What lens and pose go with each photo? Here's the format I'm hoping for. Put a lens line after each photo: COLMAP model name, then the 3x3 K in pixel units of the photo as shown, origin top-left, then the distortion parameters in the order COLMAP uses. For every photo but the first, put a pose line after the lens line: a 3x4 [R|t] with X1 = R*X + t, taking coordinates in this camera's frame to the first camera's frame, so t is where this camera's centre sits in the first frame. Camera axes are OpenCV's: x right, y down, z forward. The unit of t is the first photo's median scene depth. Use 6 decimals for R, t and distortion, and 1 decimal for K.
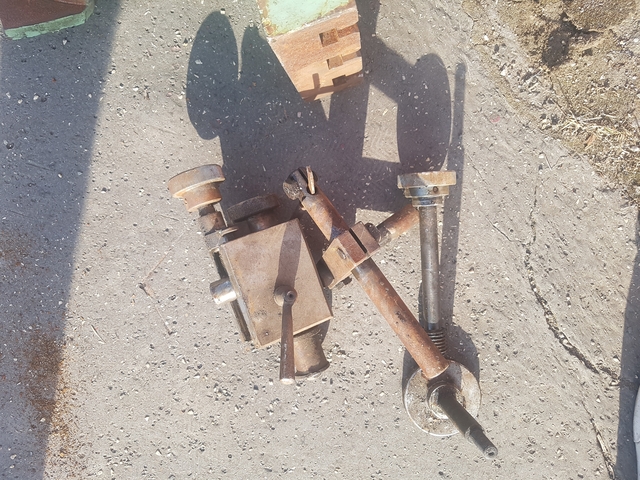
lens RADIAL K [[520.0, 0, 308.1], [0, 520.0, 244.7], [0, 0, 1]] dist [-0.019020, -0.007748]
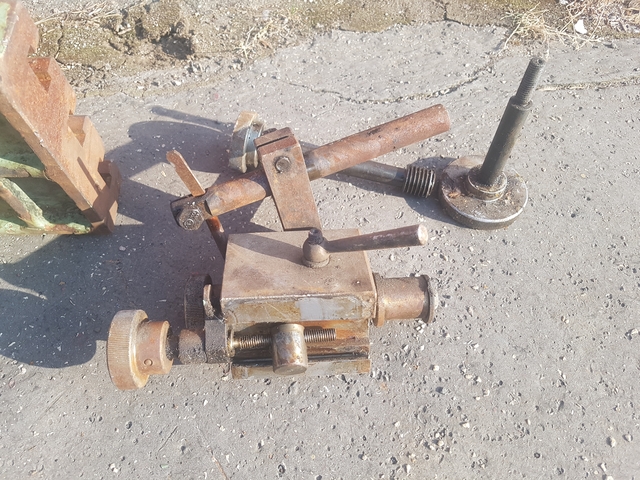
lens RADIAL K [[520.0, 0, 308.1], [0, 520.0, 244.7], [0, 0, 1]] dist [-0.019020, -0.007748]
pose [[0.287994, -0.805218, 0.518346, -0.359274], [0.957460, 0.231855, -0.171796, 0.180054], [0.018152, 0.545772, 0.837737, 0.297925]]
